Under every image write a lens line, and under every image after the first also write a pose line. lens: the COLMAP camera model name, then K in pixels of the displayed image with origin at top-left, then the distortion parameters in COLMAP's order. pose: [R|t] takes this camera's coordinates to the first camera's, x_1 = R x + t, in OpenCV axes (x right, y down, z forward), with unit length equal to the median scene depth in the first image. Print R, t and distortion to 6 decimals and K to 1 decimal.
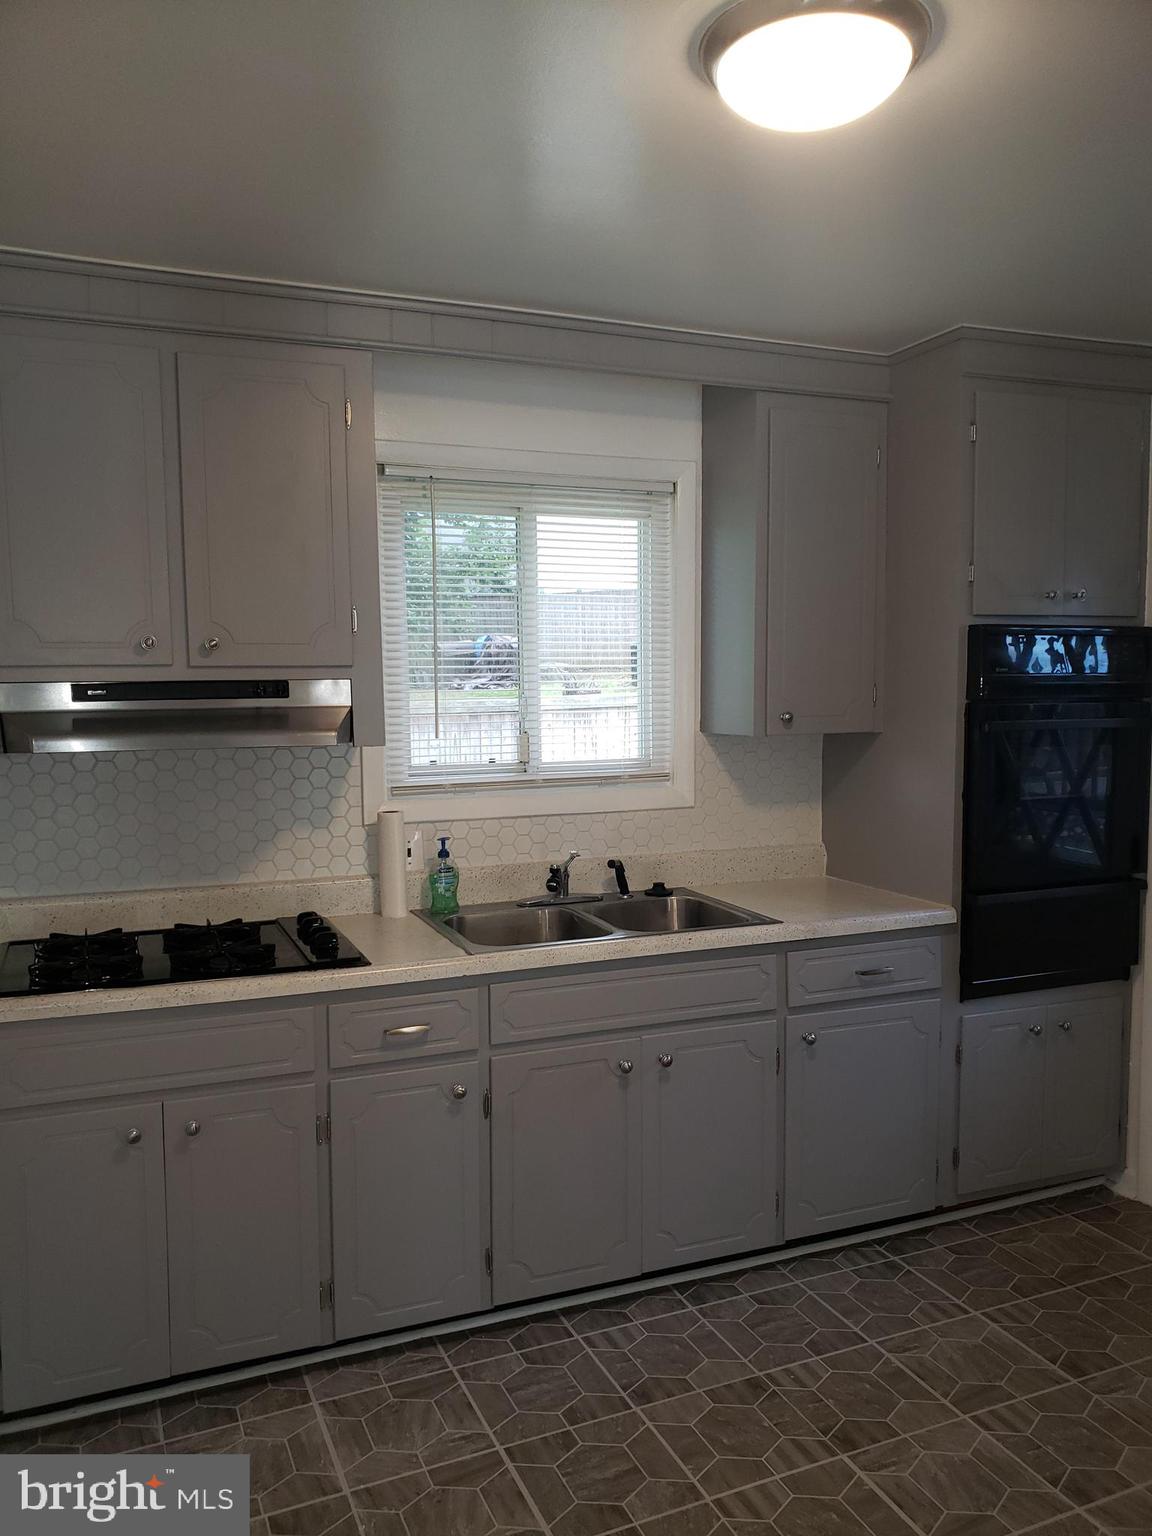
lens RADIAL K [[1203.8, 0, 563.4], [0, 1203.8, 774.6], [0, 0, 1]] dist [0.016602, -0.018361]
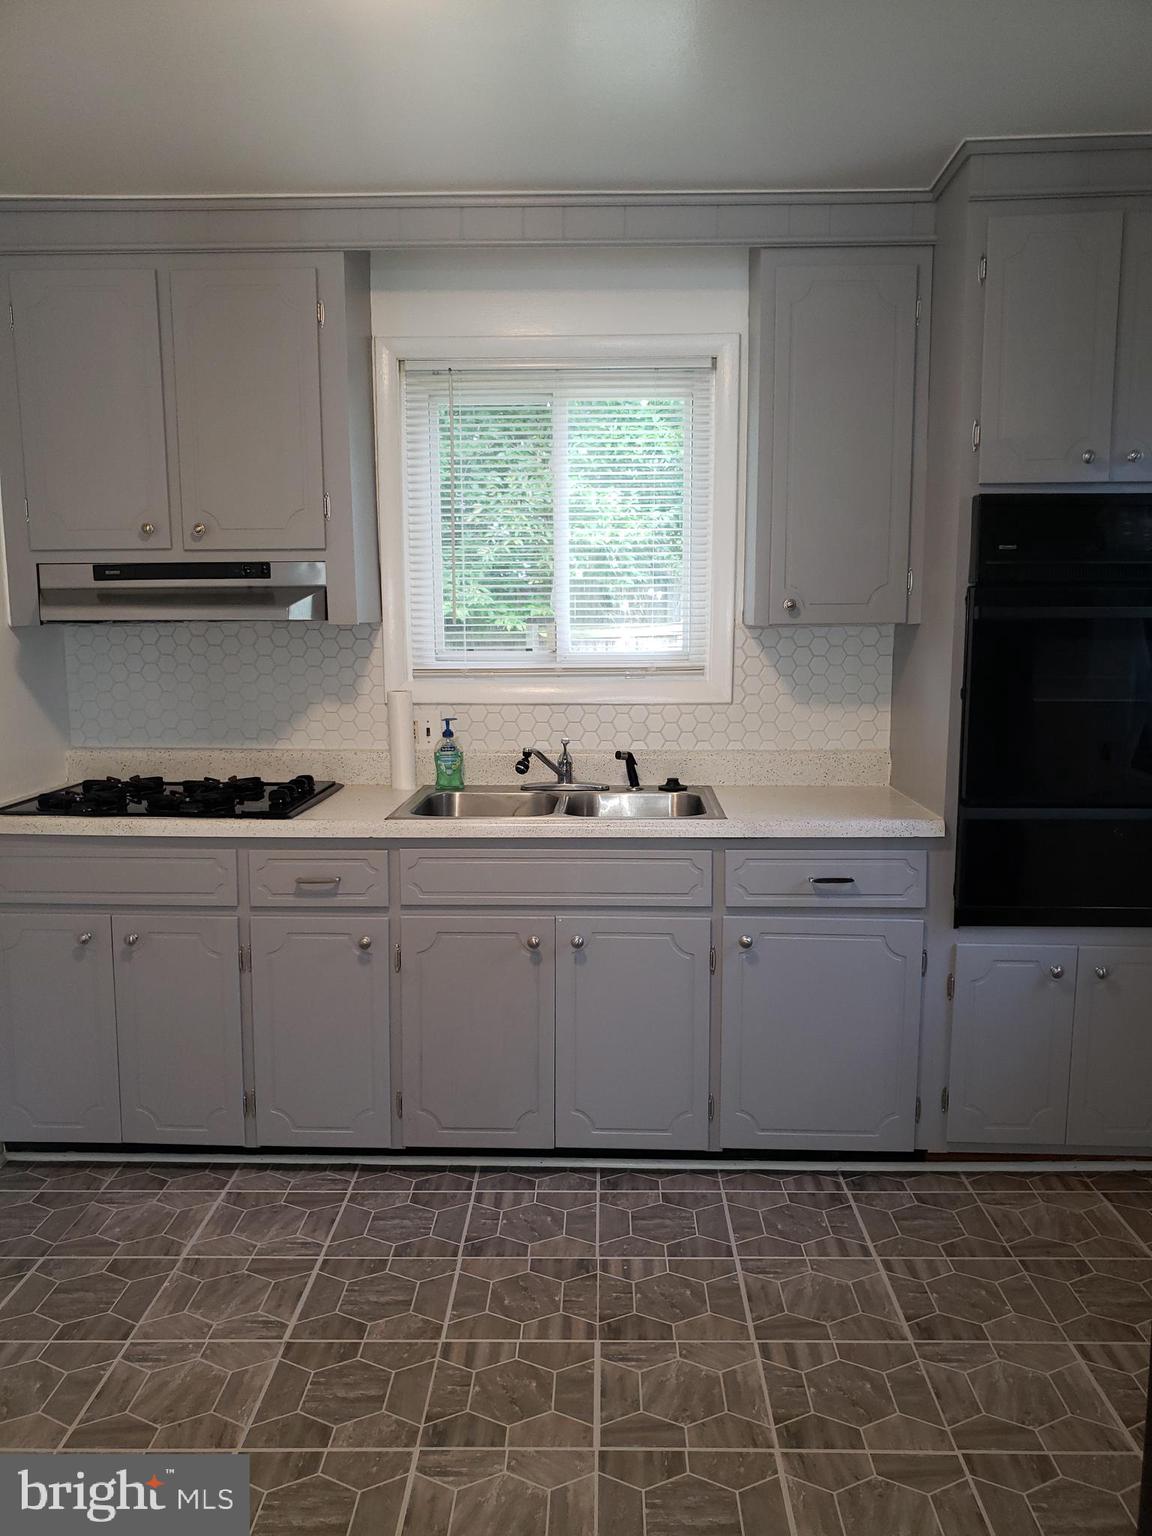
lens RADIAL K [[1203.8, 0, 567.1], [0, 1203.8, 771.3], [0, 0, 1]] dist [0.016602, -0.018361]
pose [[0.910514, 0.059614, -0.409158, 0.448277], [-0.038024, 0.997431, 0.060709, 0.032655], [0.411726, -0.039719, 0.910442, 0.086691]]
